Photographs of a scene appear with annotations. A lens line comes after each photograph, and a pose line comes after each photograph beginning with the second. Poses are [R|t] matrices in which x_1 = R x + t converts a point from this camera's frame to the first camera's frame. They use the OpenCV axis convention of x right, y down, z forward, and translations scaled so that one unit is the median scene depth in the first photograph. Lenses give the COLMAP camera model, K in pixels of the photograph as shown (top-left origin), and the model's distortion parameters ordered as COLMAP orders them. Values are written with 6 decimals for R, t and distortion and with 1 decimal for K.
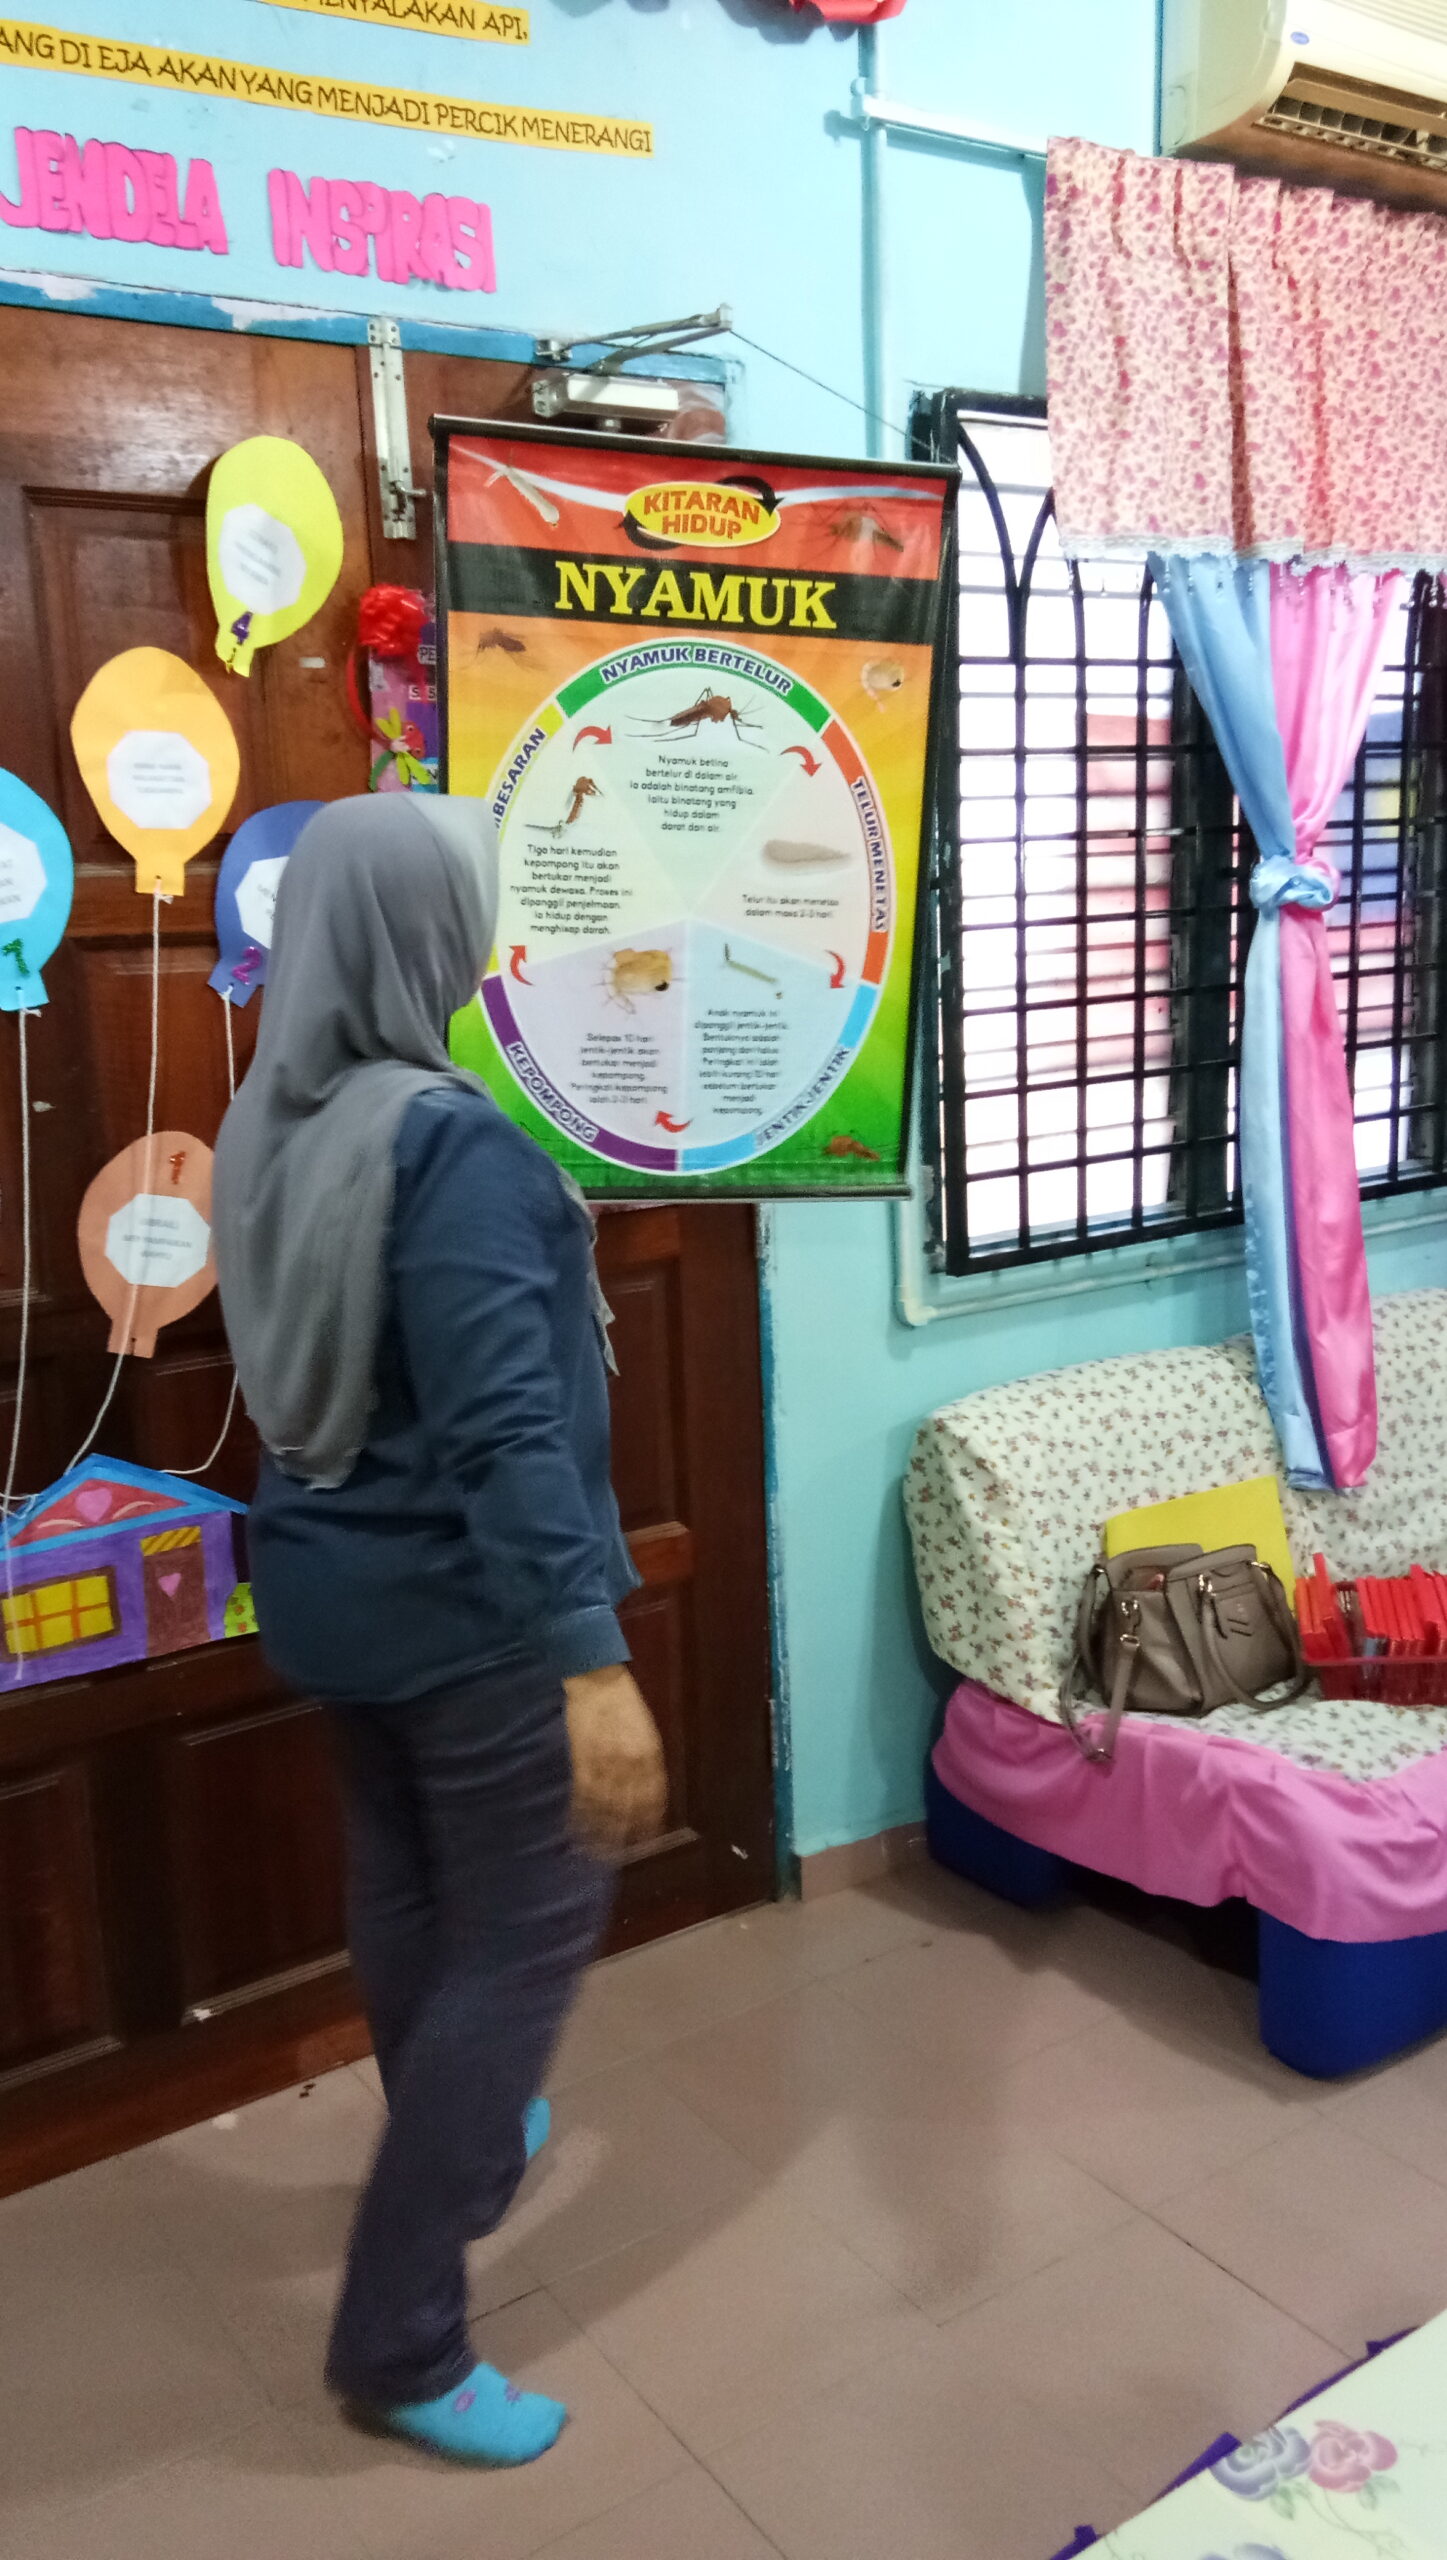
lens RADIAL K [[2001.1, 0, 723.5], [0, 2001.1, 1280.0], [0, 0, 1]] dist [0.065321, -0.065372]
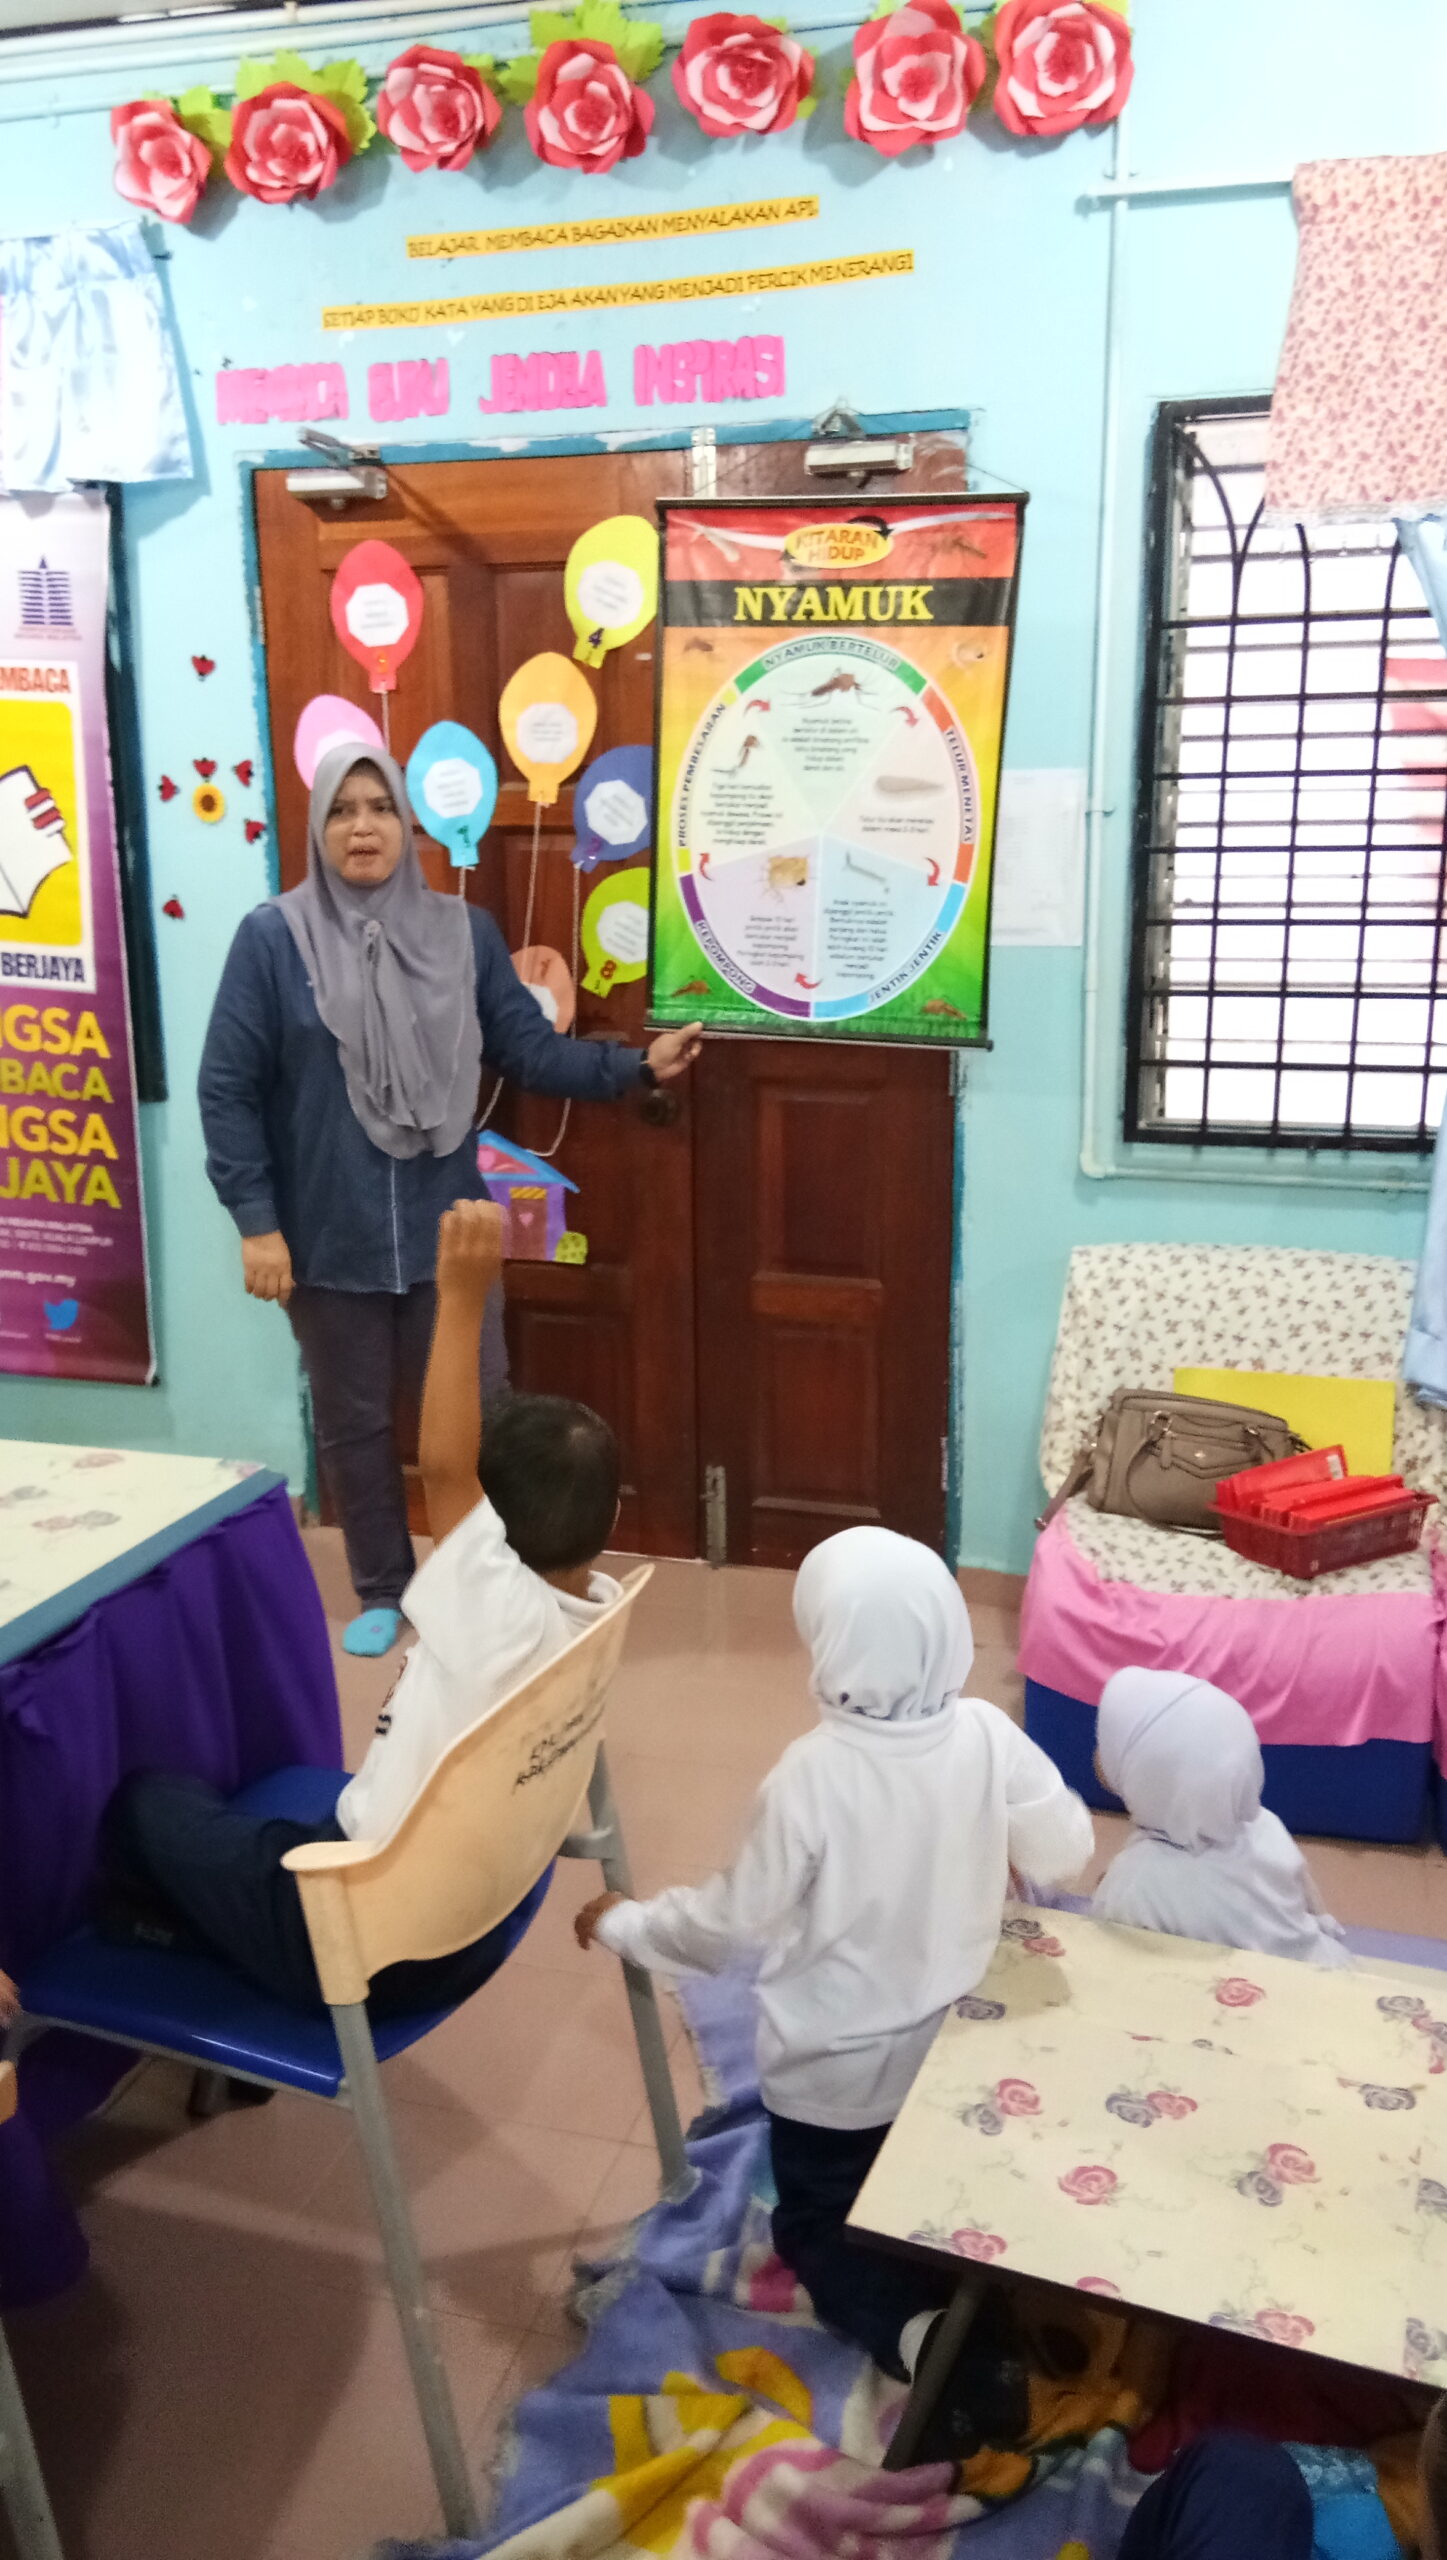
lens RADIAL K [[2097.5, 0, 723.5], [0, 2097.5, 1280.0], [0, 0, 1]] dist [0.135039, -0.203107]
pose [[0.631119, 0.210839, -0.746482, 1.152579], [-0.170662, 0.976512, 0.131523, -0.057788], [0.756679, 0.044389, 0.652278, -0.011876]]
